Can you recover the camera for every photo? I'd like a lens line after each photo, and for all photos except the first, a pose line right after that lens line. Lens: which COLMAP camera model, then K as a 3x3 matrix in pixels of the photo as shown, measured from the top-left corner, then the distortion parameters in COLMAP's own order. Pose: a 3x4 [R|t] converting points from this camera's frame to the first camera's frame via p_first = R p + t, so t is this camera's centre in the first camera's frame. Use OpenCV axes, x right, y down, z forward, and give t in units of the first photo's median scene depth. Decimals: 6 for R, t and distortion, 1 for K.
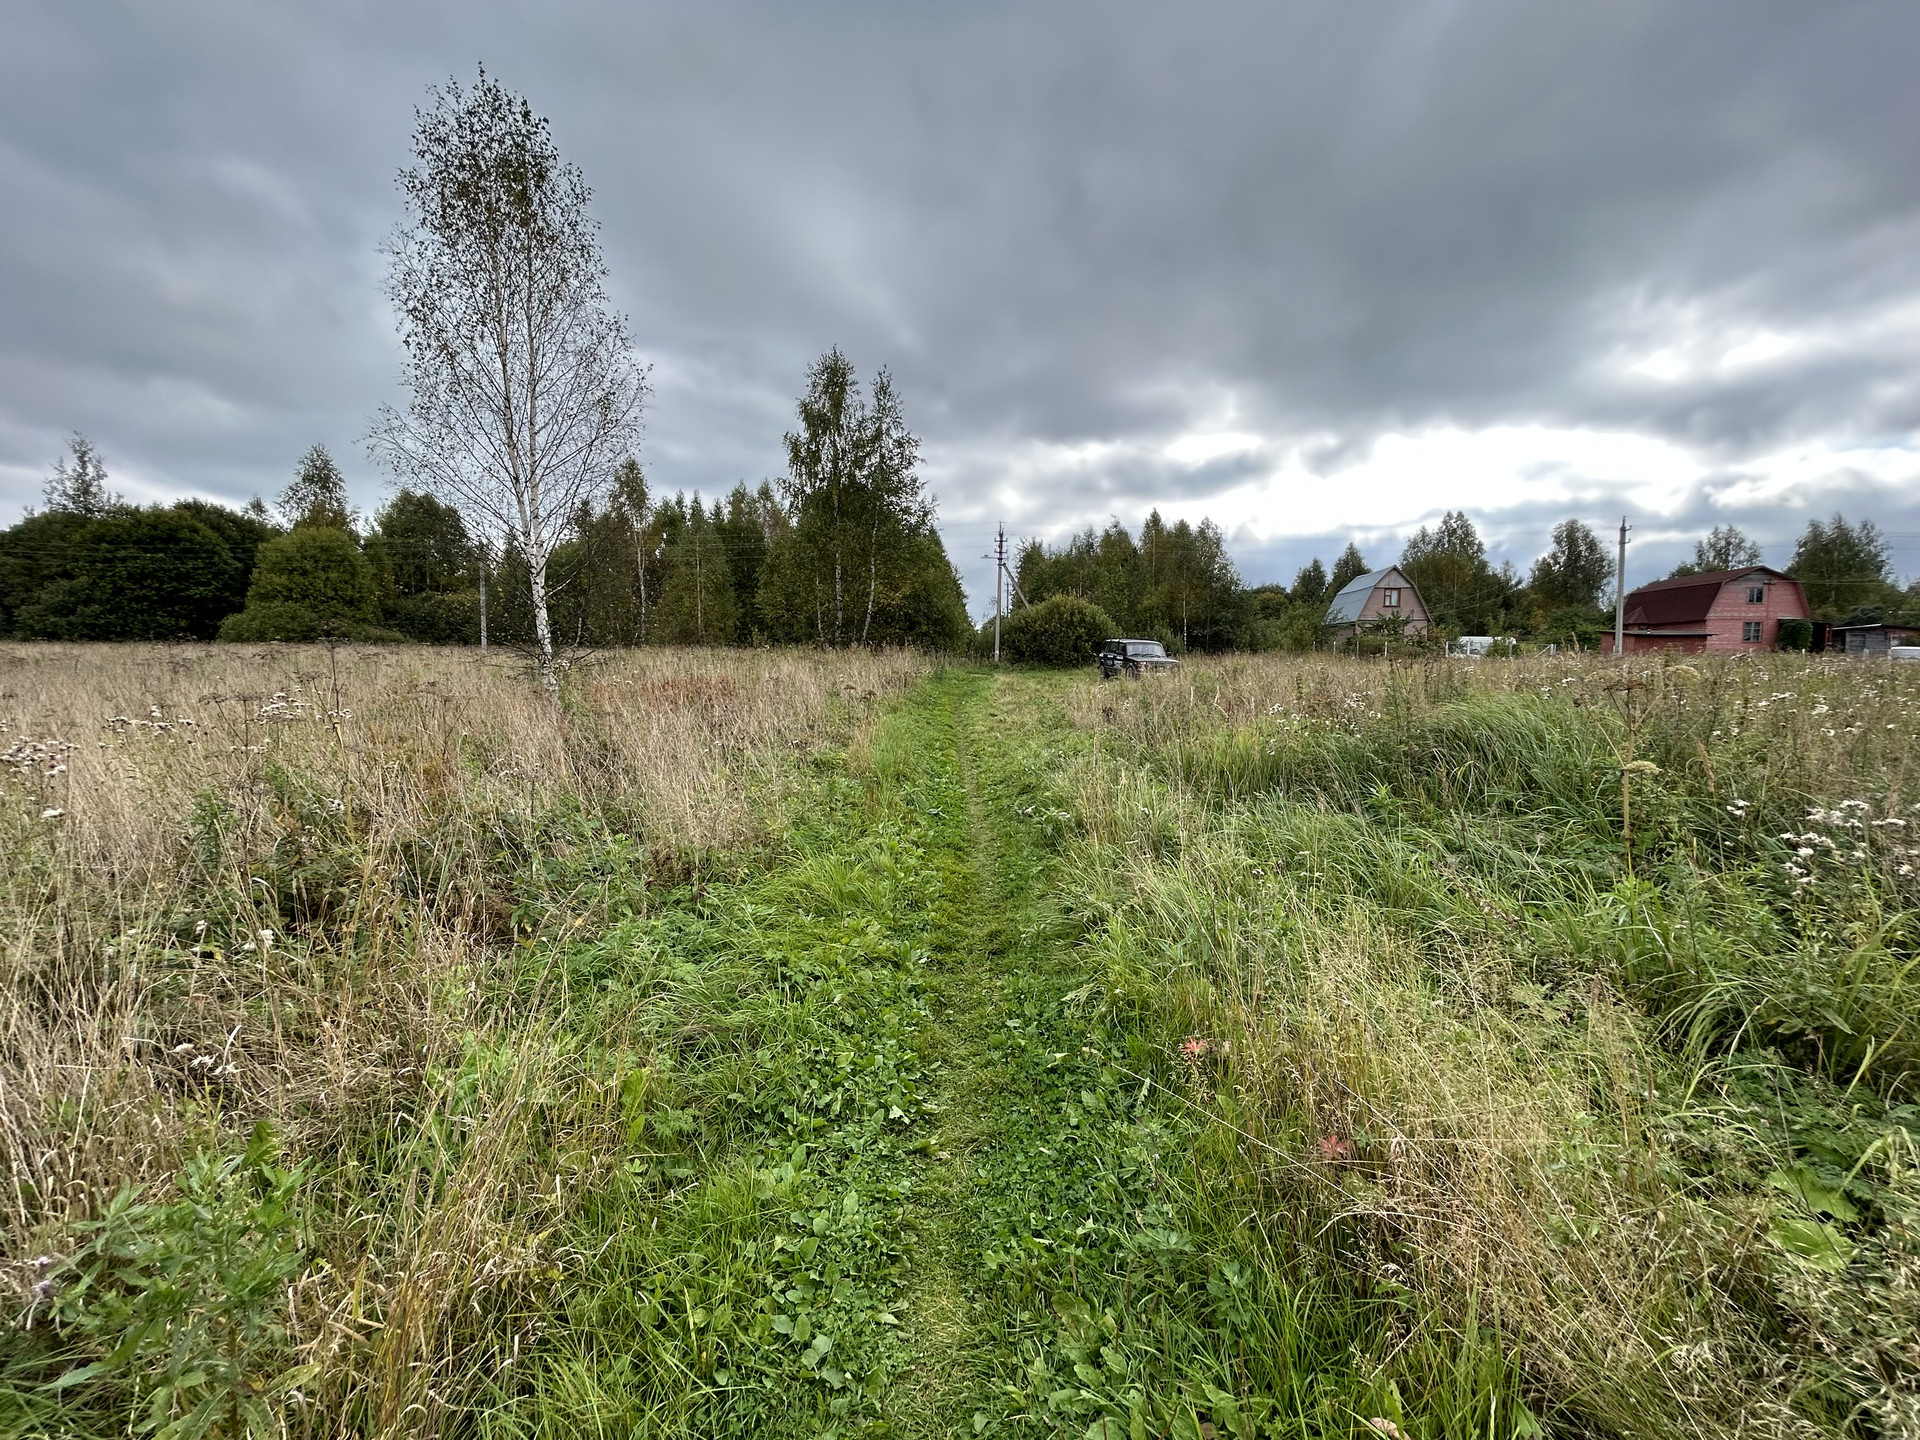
lens RADIAL K [[763.1, 0, 955.8], [0, 763.1, 723.5], [0, 0, 1]] dist [-0.005083, 0.000870]
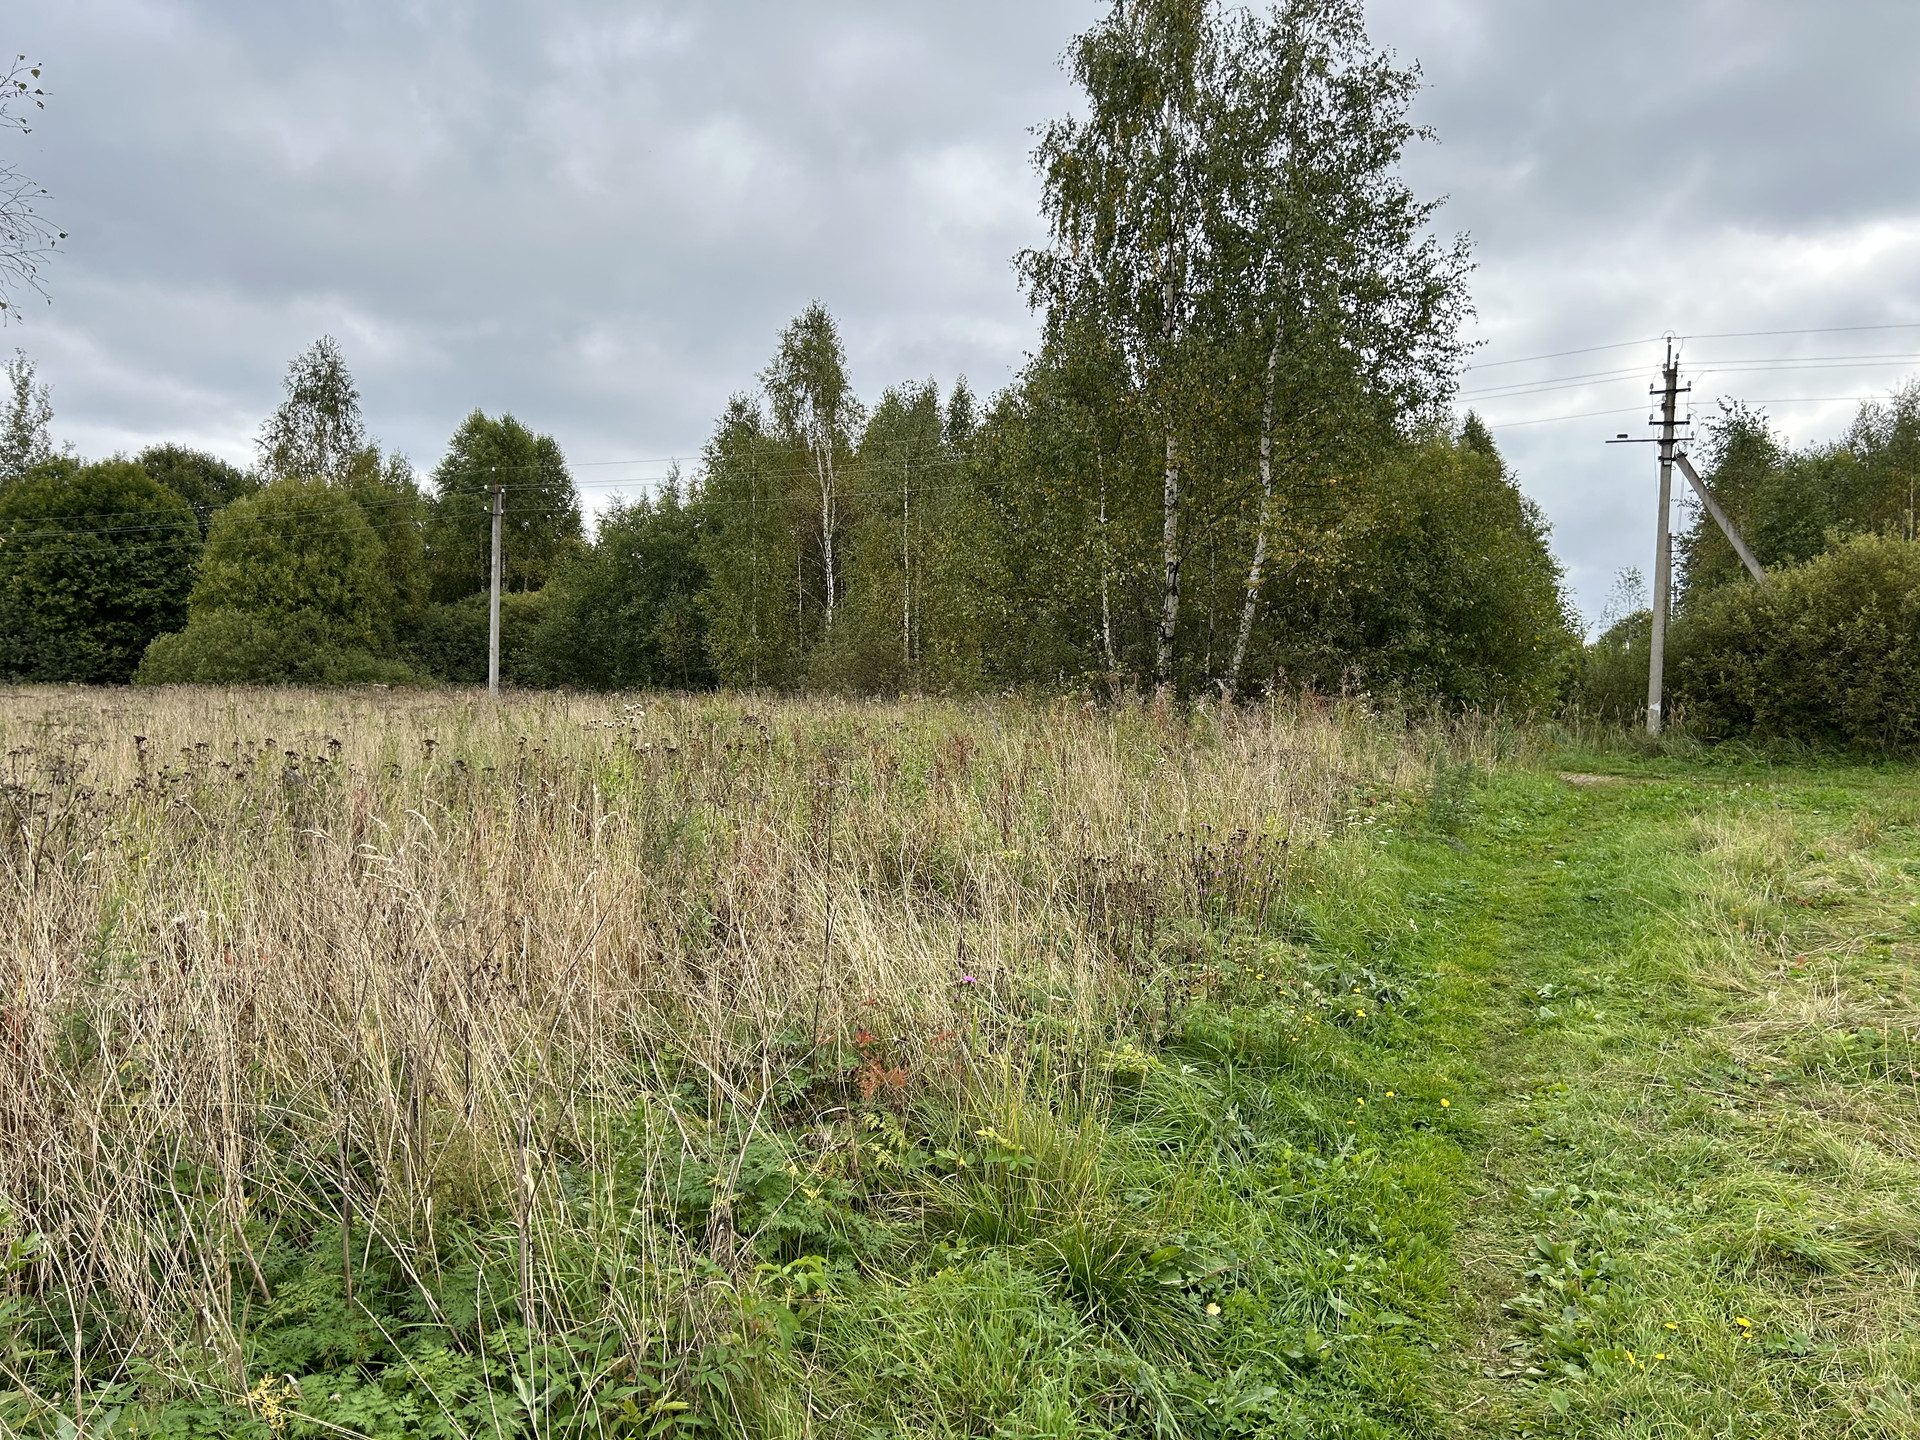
lens RADIAL K [[1424.6, 0, 954.0], [0, 1424.6, 732.1], [0, 0, 1]] dist [0.066237, -0.073625]
pose [[0.928294, 0.010708, -0.371693, 0.004620], [-0.036153, 0.997449, -0.061558, -0.067030], [0.370086, 0.070582, 0.926313, 0.602174]]
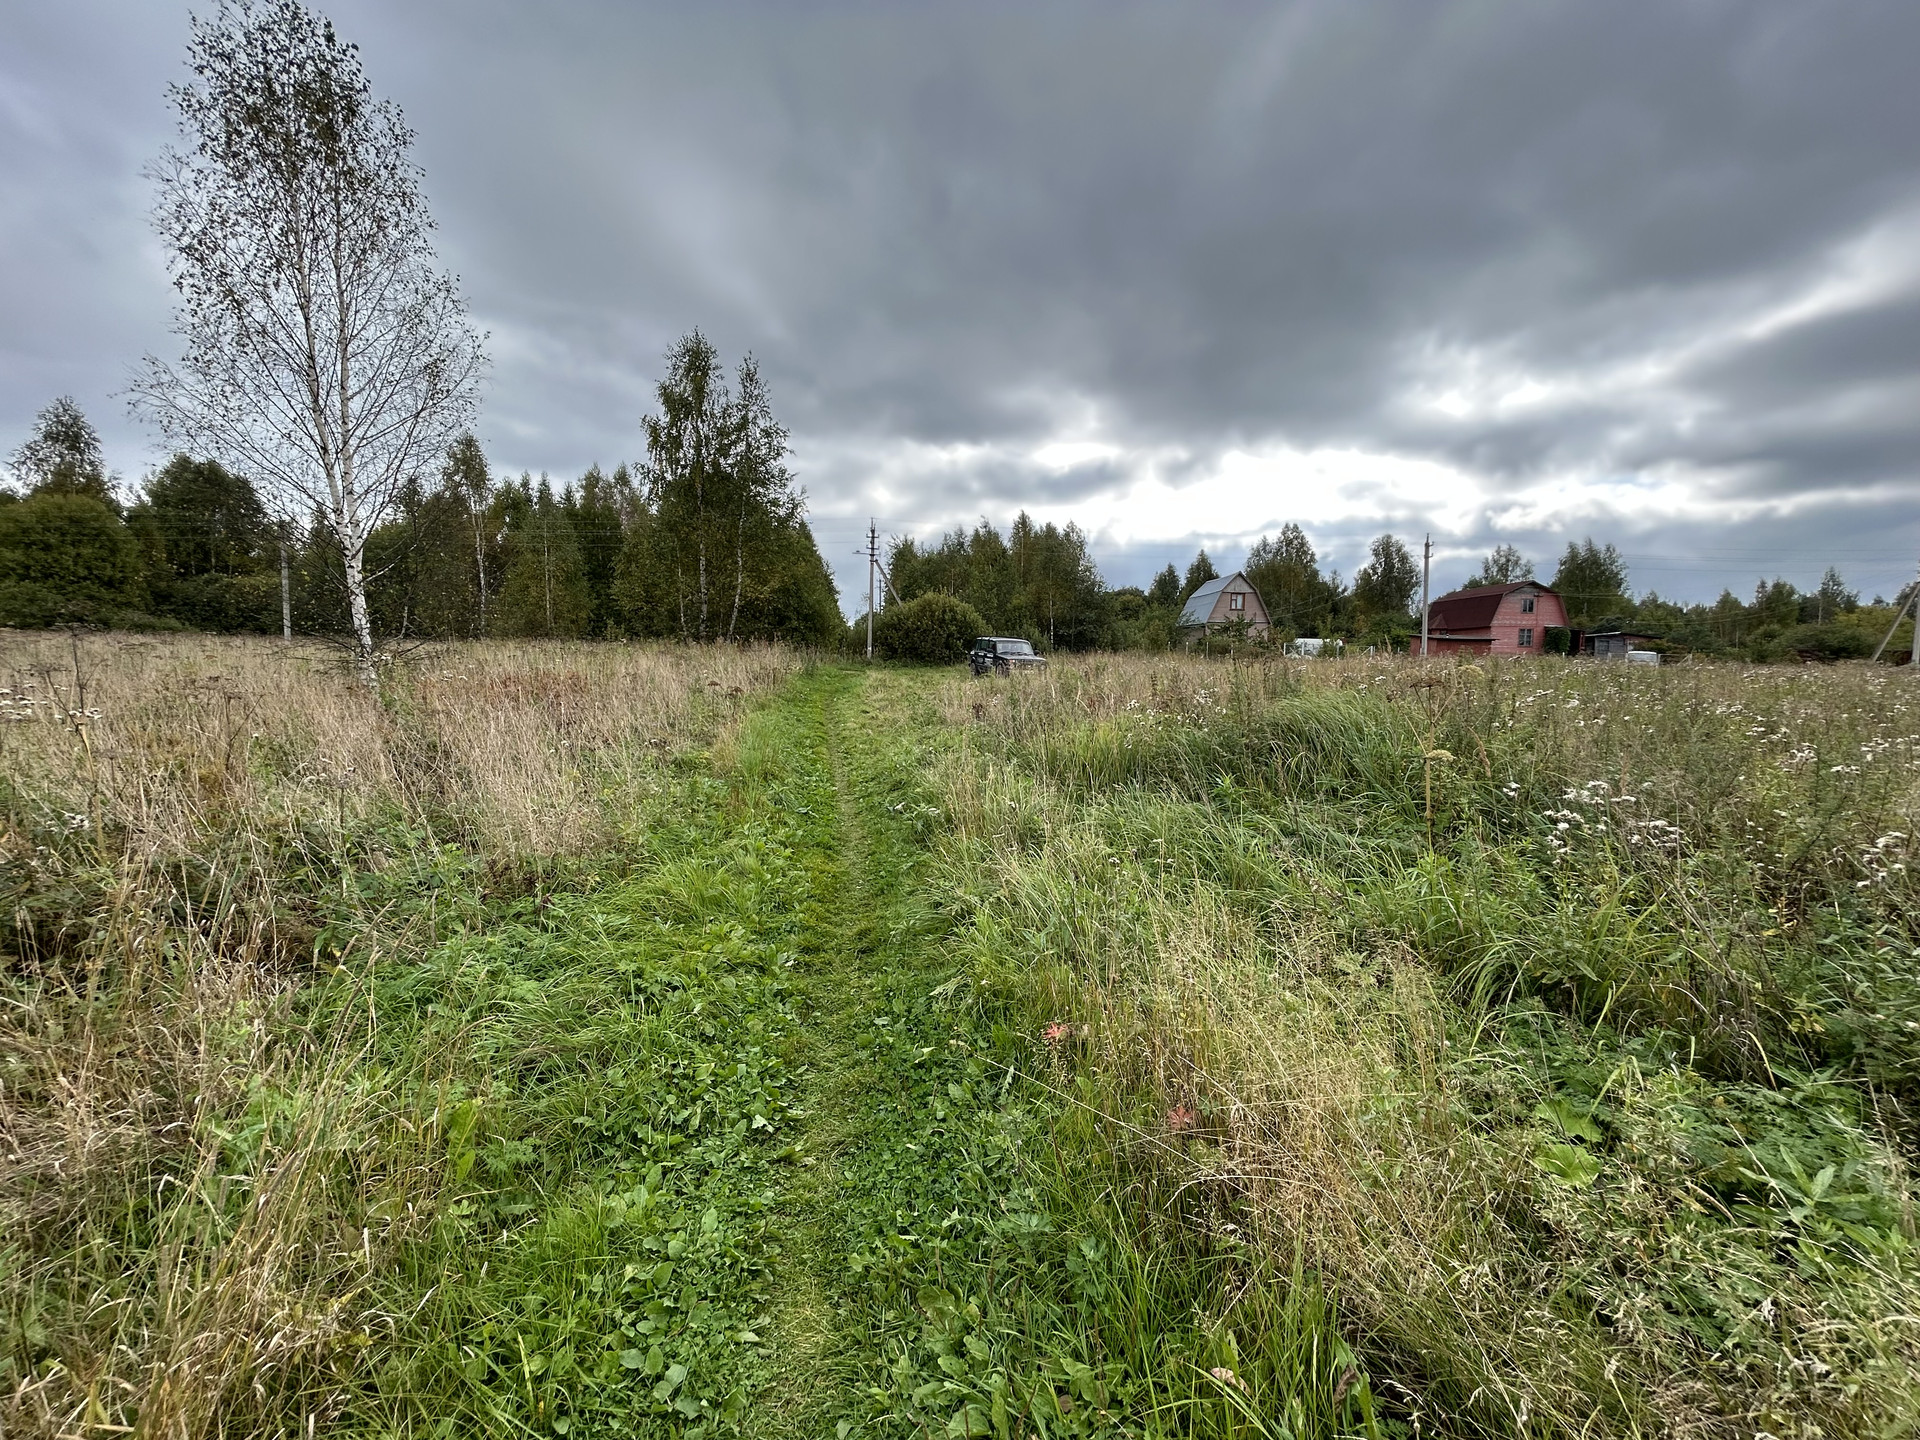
lens RADIAL K [[763.1, 0, 955.9], [0, 763.1, 722.6], [0, 0, 1]] dist [-0.005083, 0.000870]
pose [[0.986320, -0.006434, 0.164714, 0.002006], [0.005975, 0.999977, 0.003279, 0.000235], [-0.164731, -0.002250, 0.986336, 0.000938]]
